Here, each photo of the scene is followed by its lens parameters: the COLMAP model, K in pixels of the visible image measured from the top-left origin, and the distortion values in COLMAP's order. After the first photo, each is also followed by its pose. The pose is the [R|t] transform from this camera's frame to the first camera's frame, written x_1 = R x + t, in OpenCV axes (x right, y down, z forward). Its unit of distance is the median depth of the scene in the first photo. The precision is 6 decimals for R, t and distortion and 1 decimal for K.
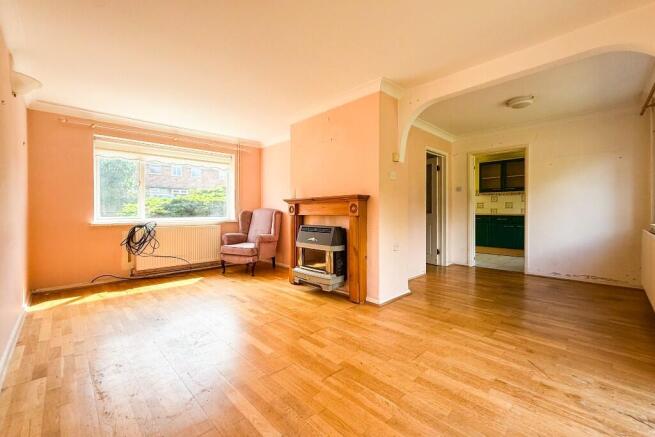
lens RADIAL K [[274.9, 0, 329.2], [0, 274.9, 213.8], [0, 0, 1]] dist [0.005275, 0.000568]
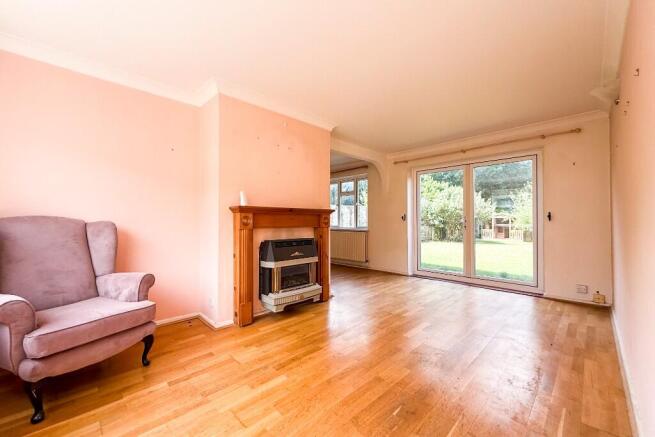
lens RADIAL K [[255.4, 0, 331.7], [0, 255.4, 220.9], [0, 0, 1]] dist [-0.001241, -0.000245]
pose [[-0.008263, 0.007483, 0.999938, -0.810178], [0.010049, 0.999922, -0.007400, -0.008650], [-0.999915, 0.009987, -0.008338, 0.795781]]
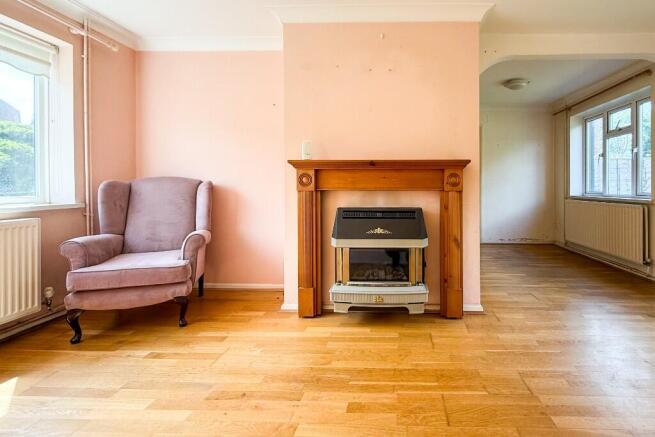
lens RADIAL K [[300.2, 0, 363.2], [0, 300.2, 187.9], [0, 0, 1]] dist [0.001864, -0.000589]
pose [[0.711889, 0.001972, 0.702289, -0.475526], [0.001162, 0.999991, -0.003986, 0.002677], [-0.702291, 0.003654, 0.711881, 0.508481]]
